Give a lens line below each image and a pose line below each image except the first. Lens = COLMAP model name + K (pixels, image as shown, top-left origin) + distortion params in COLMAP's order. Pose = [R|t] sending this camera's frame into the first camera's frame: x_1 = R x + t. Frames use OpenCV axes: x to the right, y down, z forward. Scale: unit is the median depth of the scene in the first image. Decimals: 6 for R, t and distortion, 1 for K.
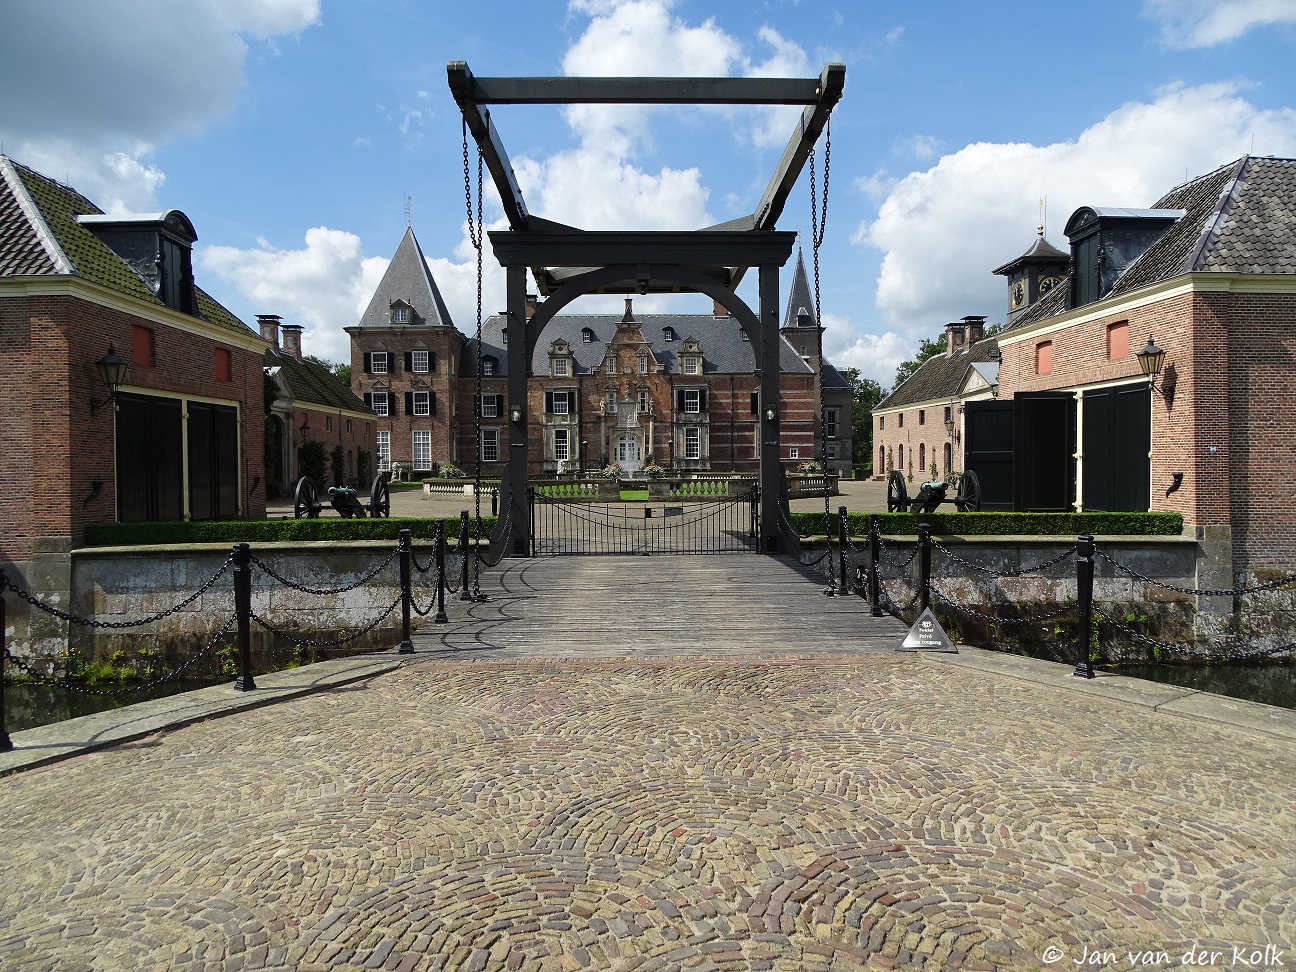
lens RADIAL K [[909.1, 0, 658.3], [0, 909.1, 494.0], [0, 0, 1]] dist [-0.034421, 0.029495]
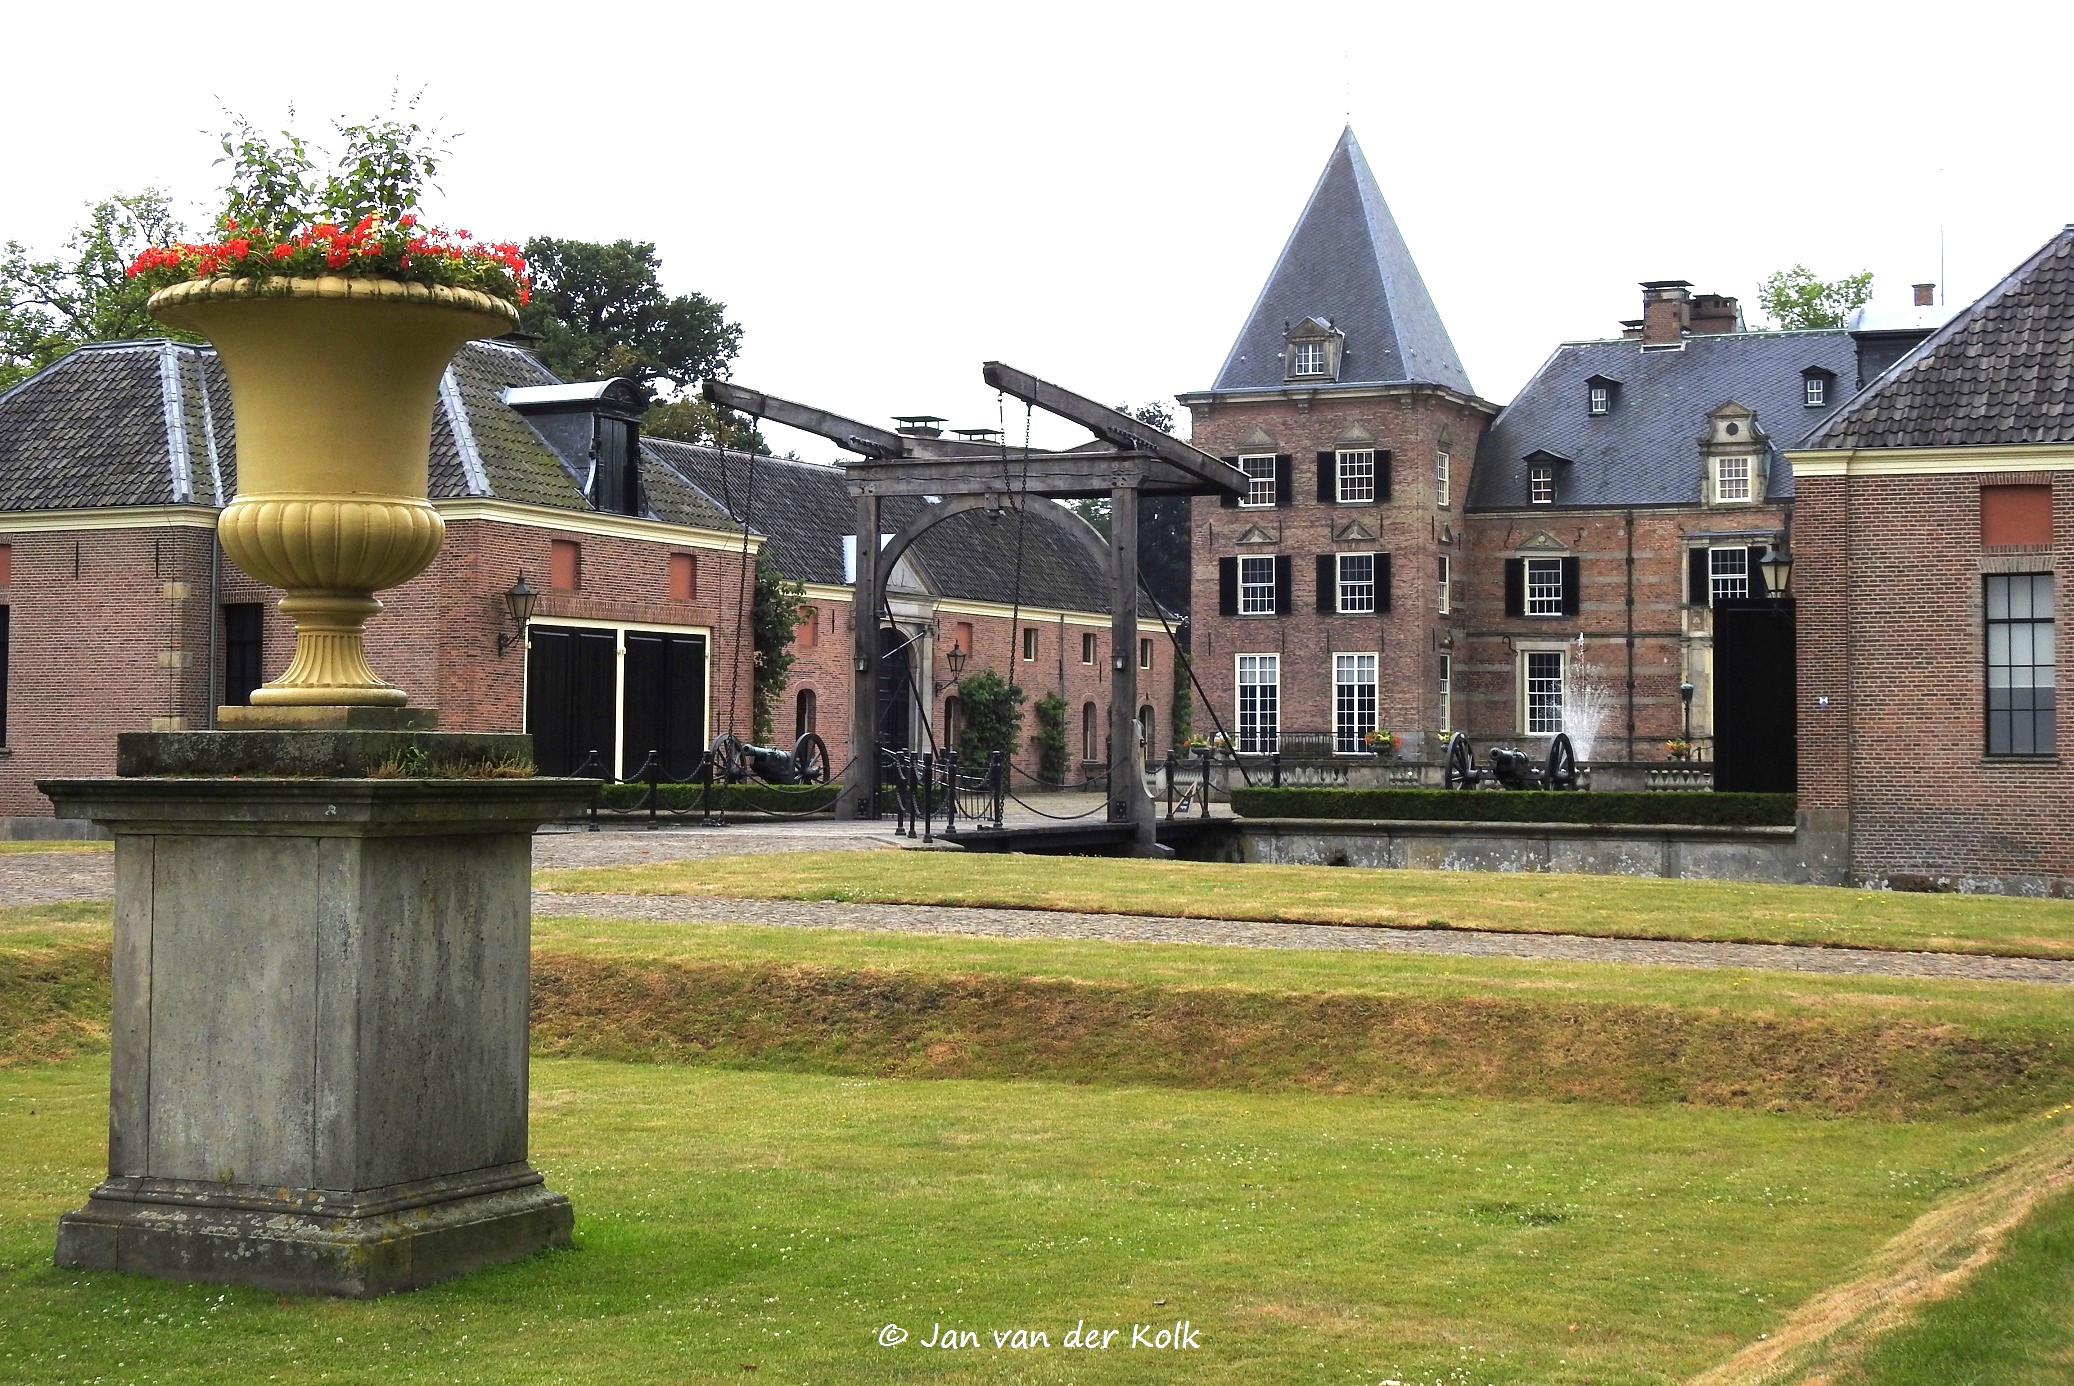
lens RADIAL K [[3336.6, 0, 1081.0], [0, 3336.6, 625.0], [0, 0, 1]] dist [0.001184, 0.000000]
pose [[0.898644, -0.005490, -0.438643, 0.260202], [-0.026732, 0.997378, -0.067248, 0.016948], [0.437862, 0.072158, 0.896142, -0.330429]]
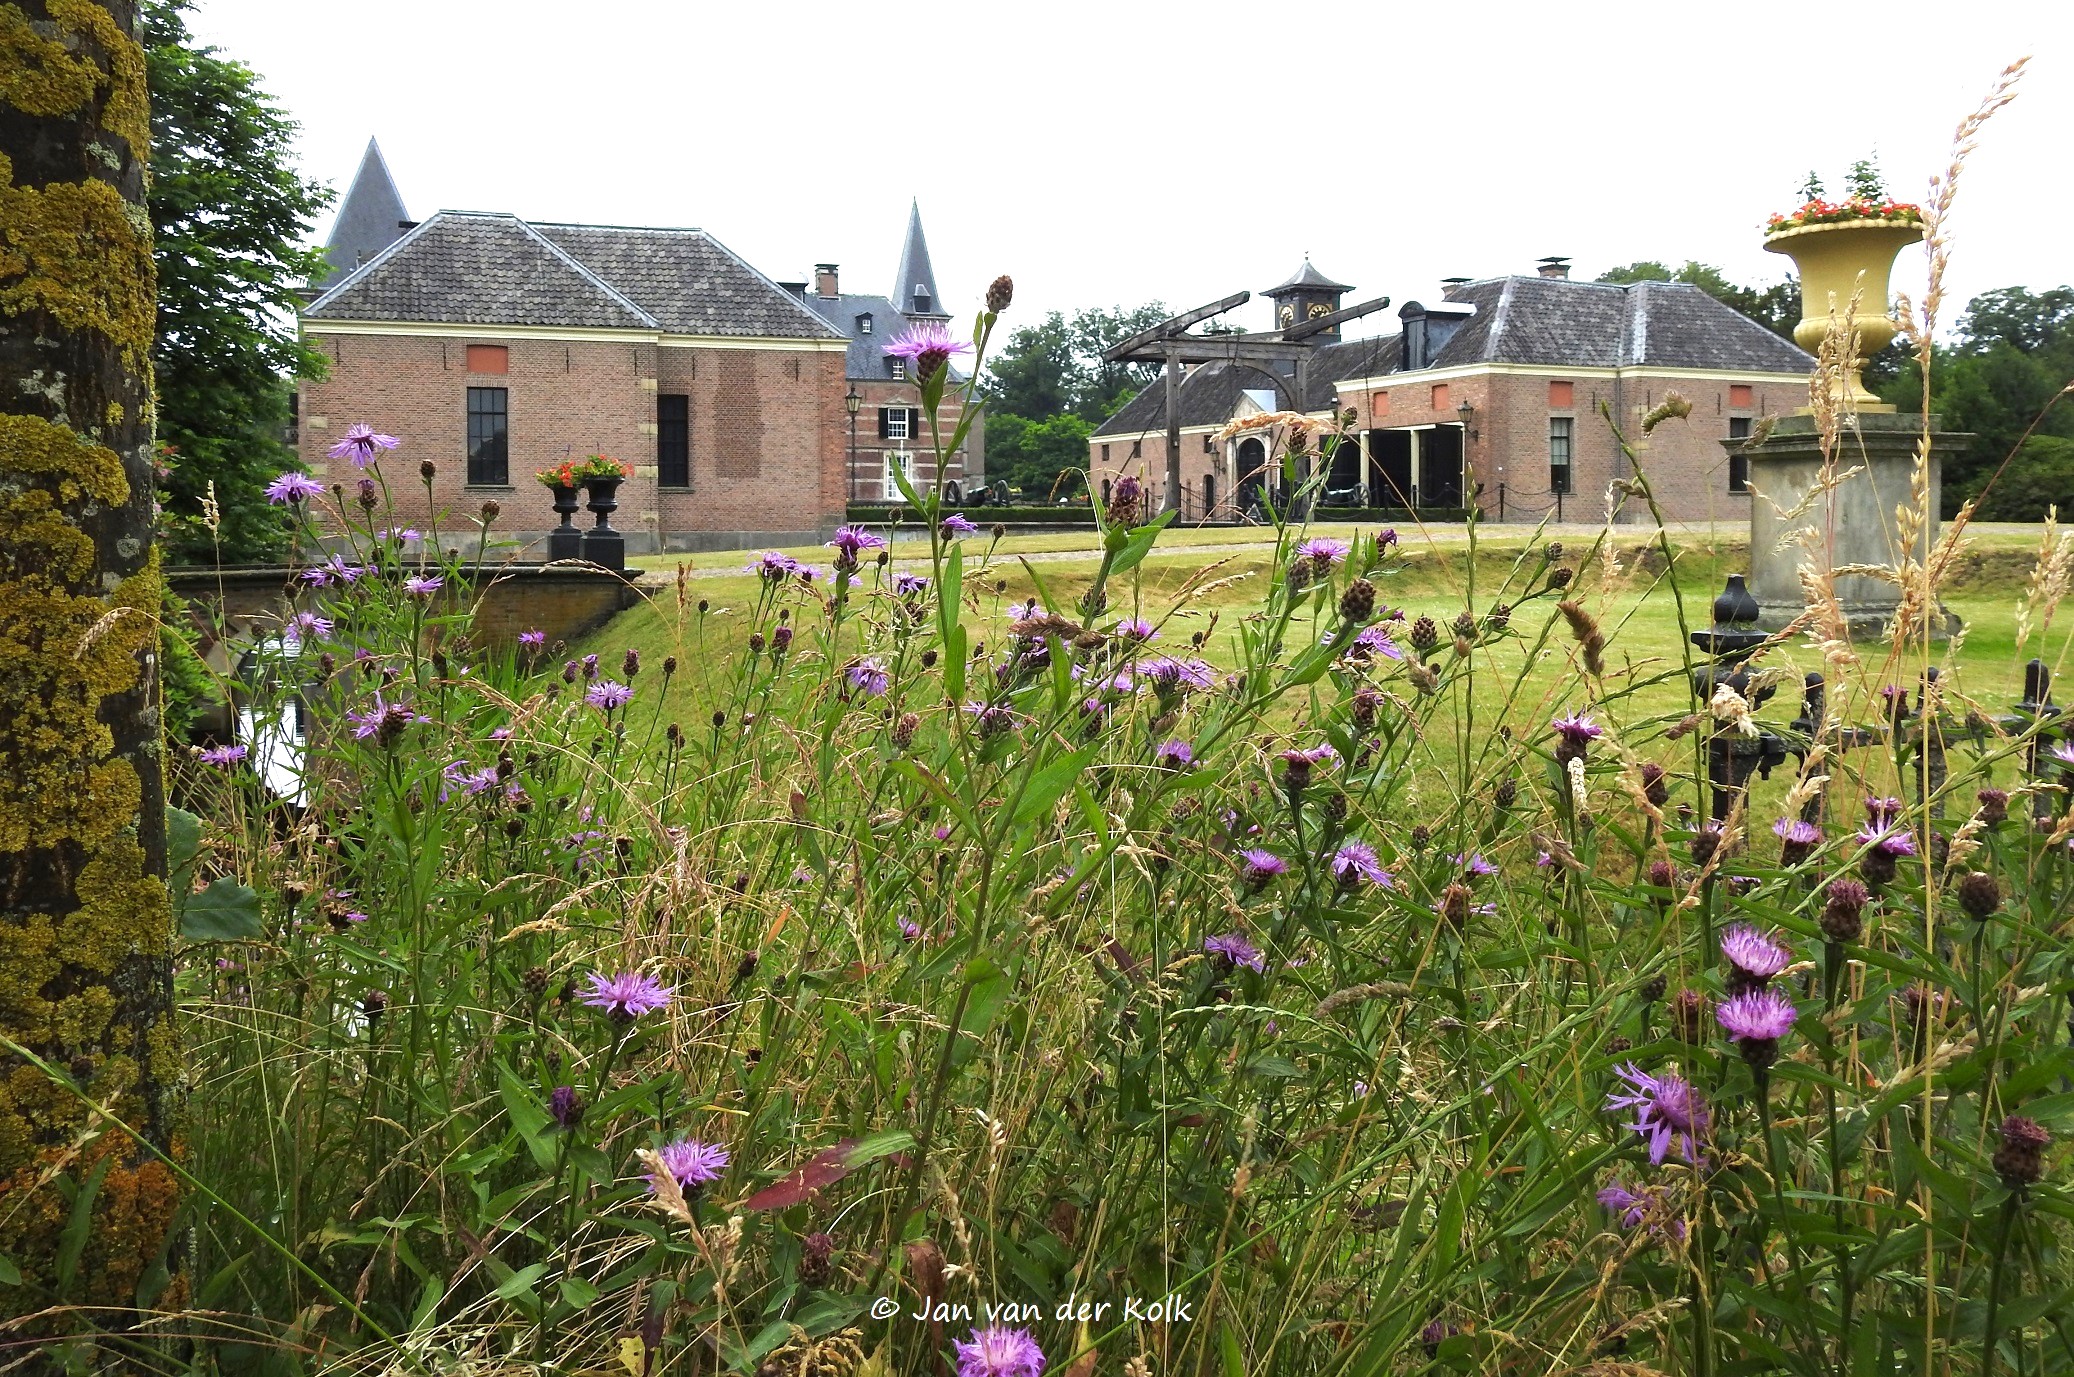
lens RADIAL K [[1746.8, 0, 1048.7], [0, 1746.8, 580.9], [0, 0, 1]] dist [0.012918, 0.000252]
pose [[0.937652, -0.006206, 0.347521, -0.270480], [0.008041, 0.999960, -0.003838, 0.034236], [-0.347483, 0.006393, 0.937664, -0.363970]]
